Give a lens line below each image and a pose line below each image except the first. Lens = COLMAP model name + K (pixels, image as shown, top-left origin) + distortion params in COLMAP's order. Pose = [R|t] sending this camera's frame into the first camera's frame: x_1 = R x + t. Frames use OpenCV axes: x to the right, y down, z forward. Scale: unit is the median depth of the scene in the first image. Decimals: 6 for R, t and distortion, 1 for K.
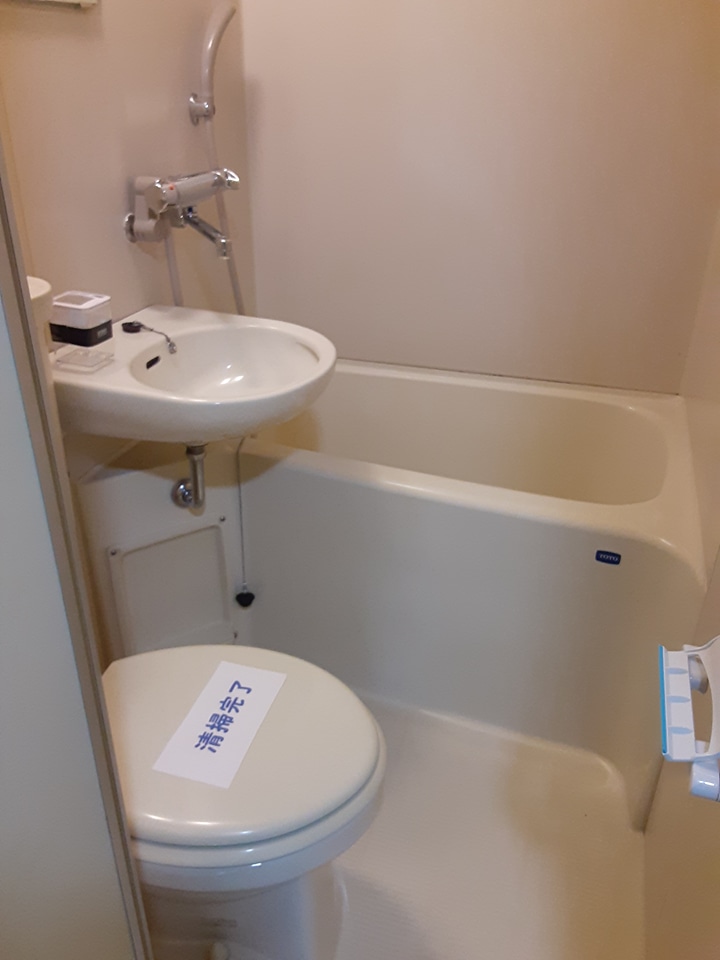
lens RADIAL K [[776.7, 0, 362.0], [0, 776.7, 478.8], [0, 0, 1]] dist [0.073854, -0.102791]
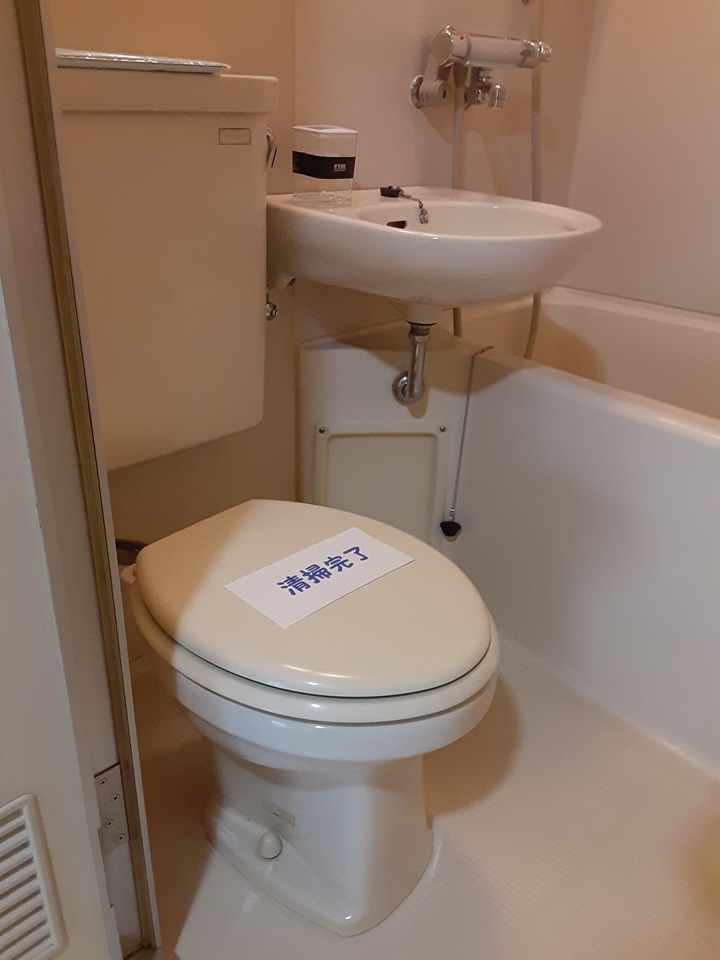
lens RADIAL K [[776.7, 0, 351.7], [0, 776.7, 481.0], [0, 0, 1]] dist [0.073854, -0.102791]
pose [[0.873024, 0.226912, -0.431672, 0.145295], [-0.245623, 0.969281, 0.012756, 0.137435], [0.421306, 0.094892, 0.901940, 0.164588]]
